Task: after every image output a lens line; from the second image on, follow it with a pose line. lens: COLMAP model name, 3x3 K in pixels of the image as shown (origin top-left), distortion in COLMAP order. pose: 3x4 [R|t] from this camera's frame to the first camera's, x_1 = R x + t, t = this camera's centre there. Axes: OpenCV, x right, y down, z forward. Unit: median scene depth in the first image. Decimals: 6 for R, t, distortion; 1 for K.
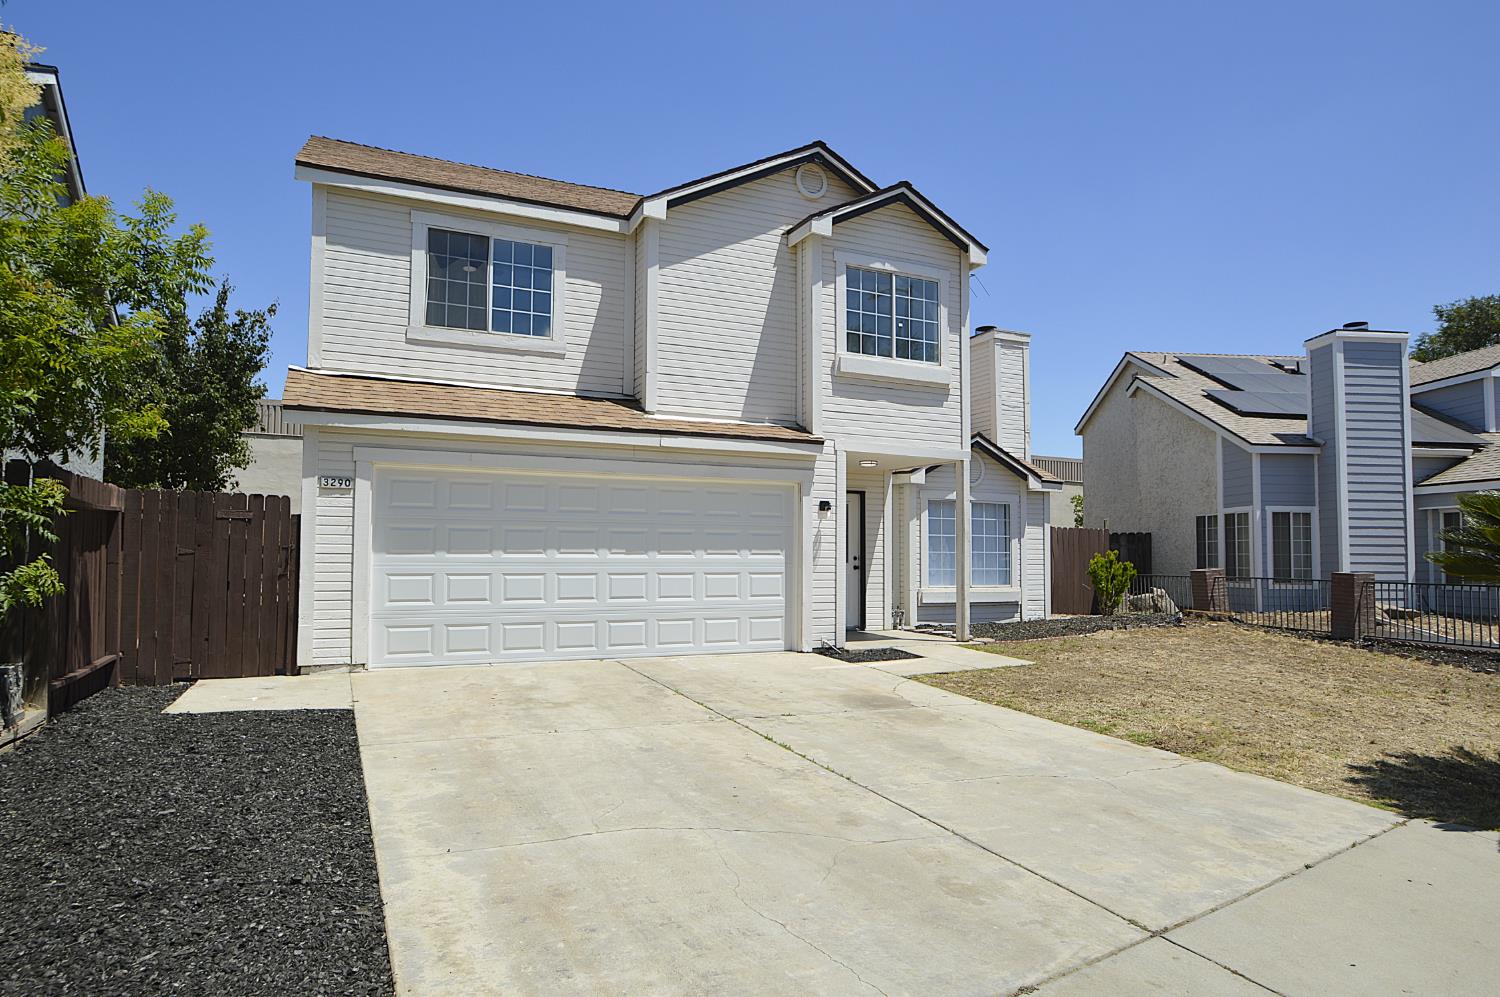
lens RADIAL K [[832.1, 0, 750.0], [0, 832.1, 498.5], [0, 0, 1]] dist [-0.042066, -0.000025]
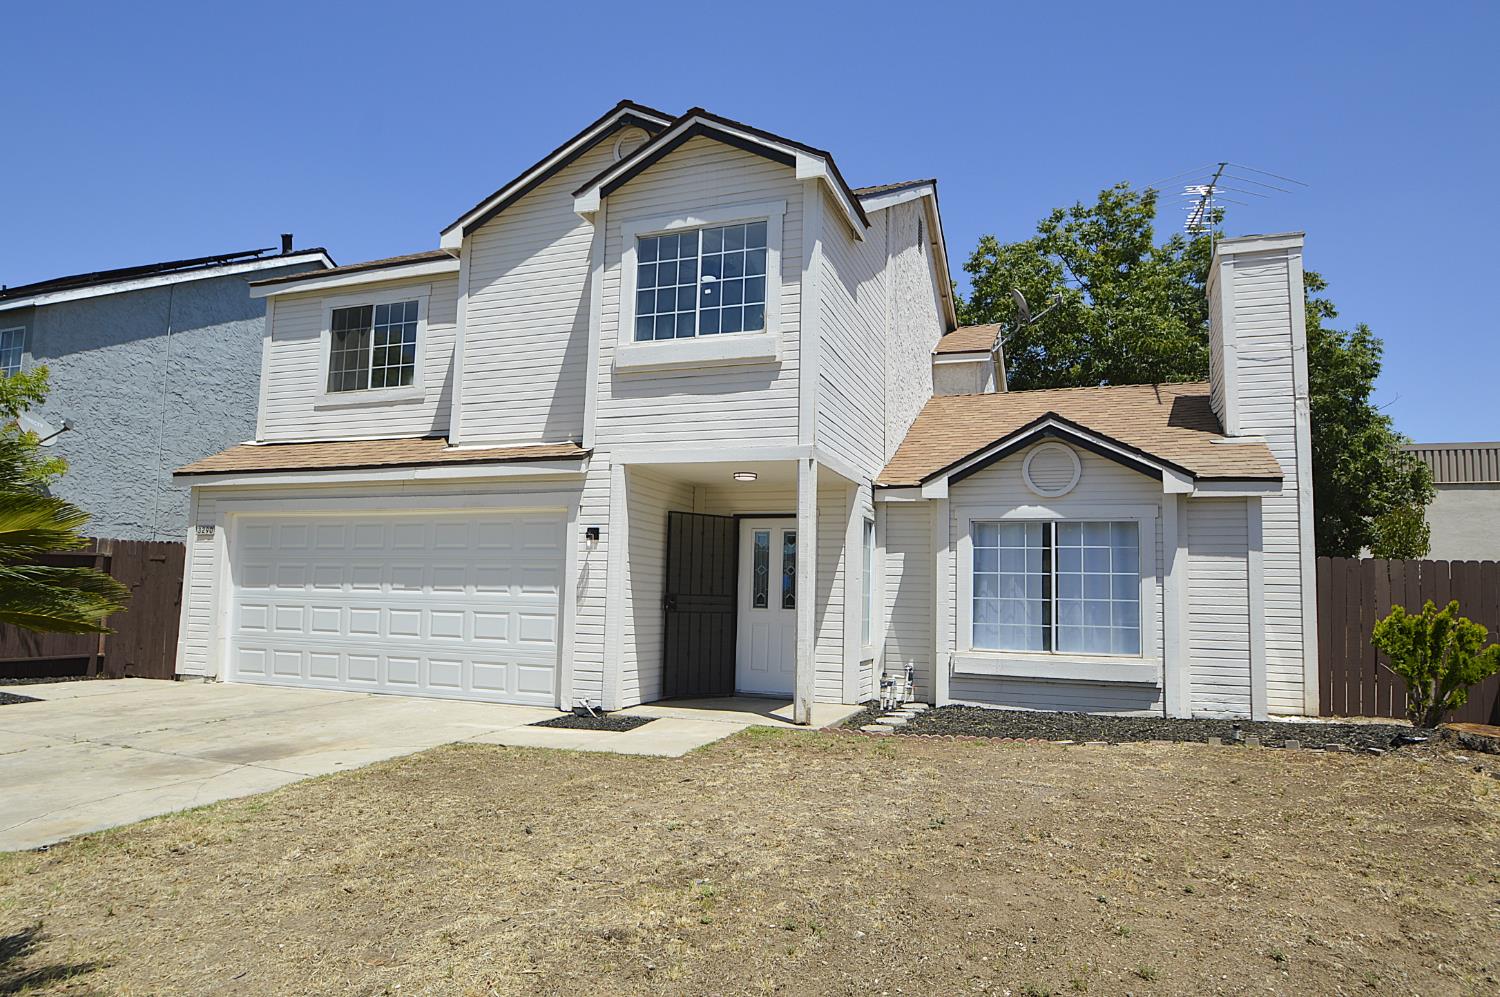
lens RADIAL K [[887.1, 0, 750.0], [0, 887.1, 498.5], [0, 0, 1]] dist [-0.030306, -0.000522]
pose [[0.716796, -0.071551, -0.693602, 0.786755], [0.028614, 0.996902, -0.073268, 0.041741], [0.696695, 0.032672, 0.716623, 0.469088]]
